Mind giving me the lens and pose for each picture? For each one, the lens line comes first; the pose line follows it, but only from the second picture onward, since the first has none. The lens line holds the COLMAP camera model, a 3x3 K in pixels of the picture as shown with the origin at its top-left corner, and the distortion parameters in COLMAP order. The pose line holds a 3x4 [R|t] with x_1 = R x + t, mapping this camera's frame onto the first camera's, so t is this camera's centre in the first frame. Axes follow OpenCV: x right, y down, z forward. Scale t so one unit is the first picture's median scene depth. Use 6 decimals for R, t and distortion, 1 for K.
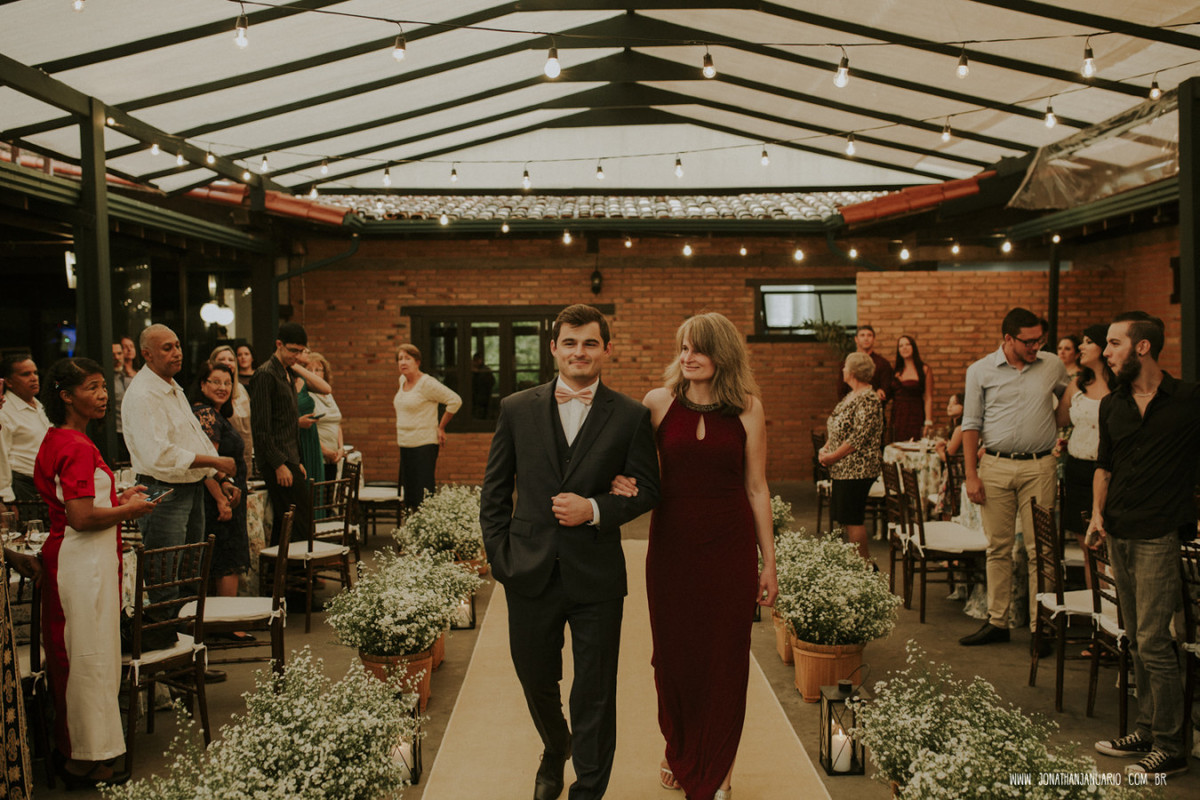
lens RADIAL K [[1183.0, 0, 600.0], [0, 1183.0, 400.0], [0, 0, 1]] dist [-0.069955, 0.116634]
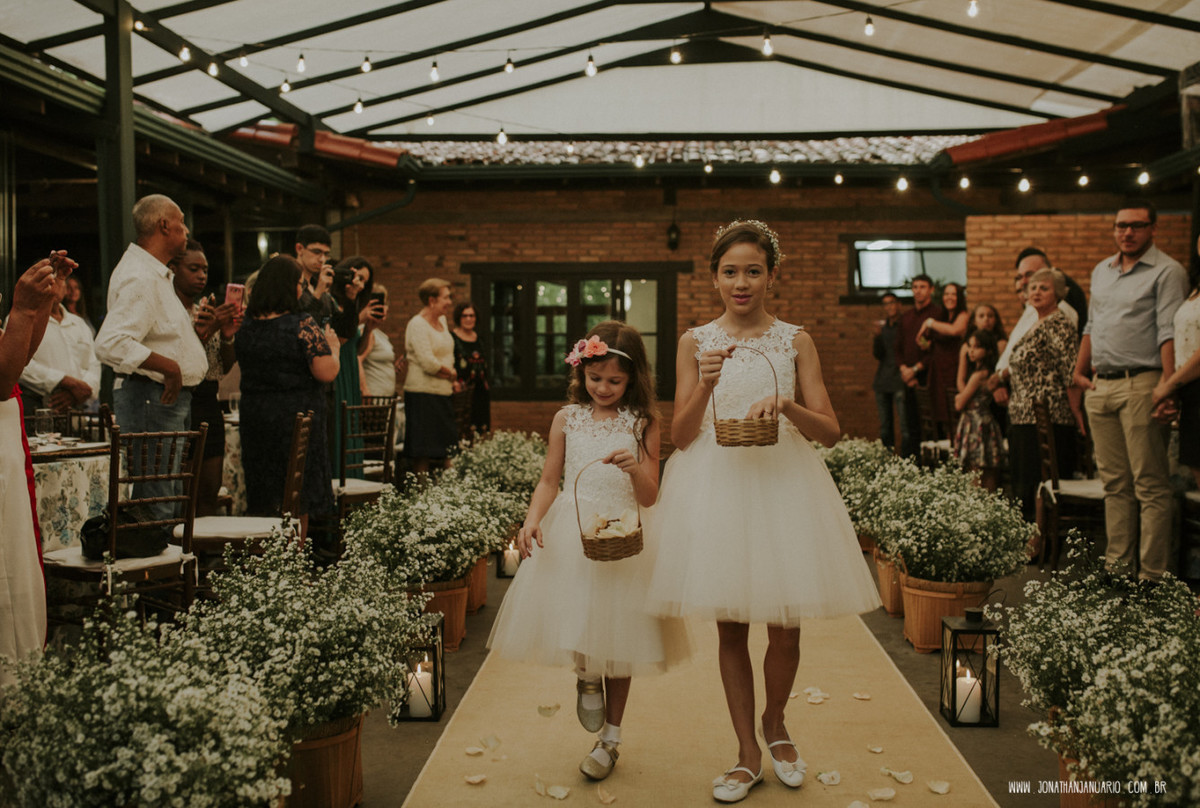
lens RADIAL K [[1238.1, 0, 585.4], [0, 1238.1, 392.0], [0, 0, 1]] dist [-0.076834, 0.140725]
pose [[0.997110, 0.010839, -0.075192, 0.005423], [-0.011765, 0.999860, -0.011890, 0.076195], [0.075052, 0.012741, 0.997098, 0.109158]]
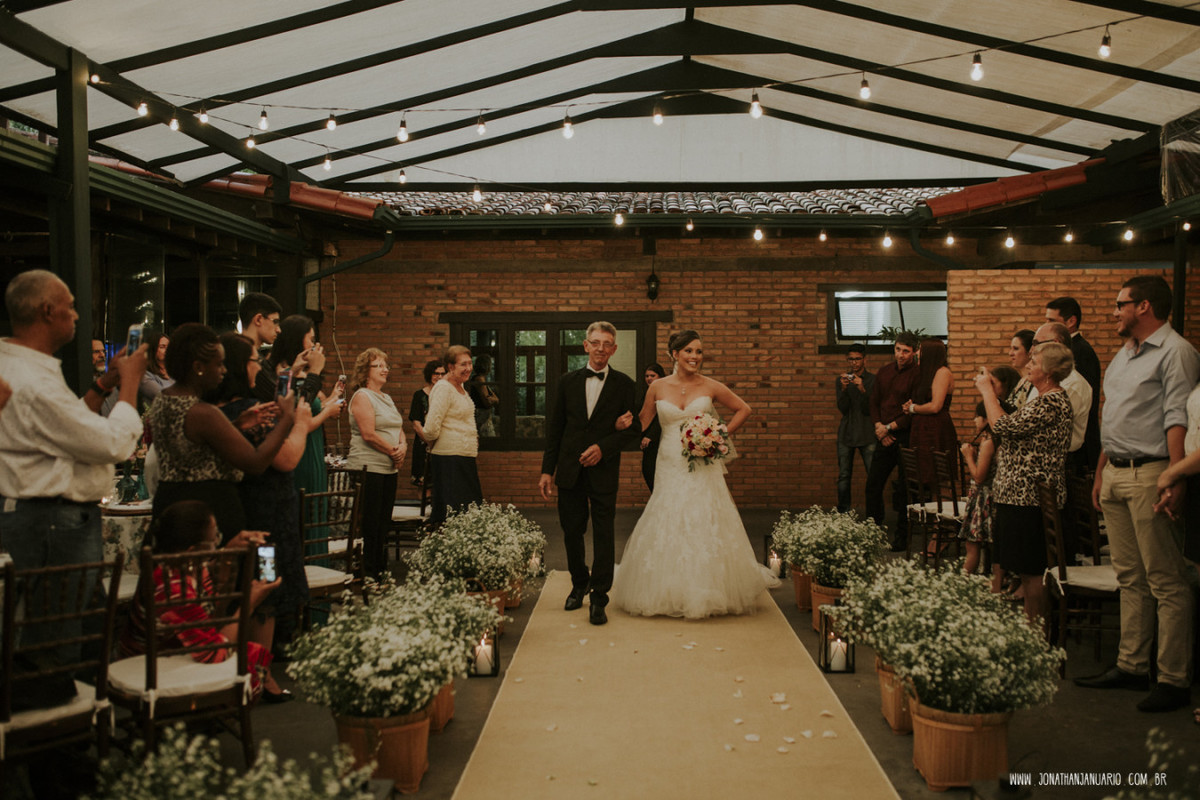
lens RADIAL K [[1183.0, 0, 600.0], [0, 1183.0, 400.0], [0, 0, 1]] dist [-0.069955, 0.116634]
pose [[0.998841, 0.007168, -0.047591, 0.000697], [-0.008451, 0.999605, -0.026798, 0.029372], [0.047380, 0.027169, 0.998507, 0.216846]]
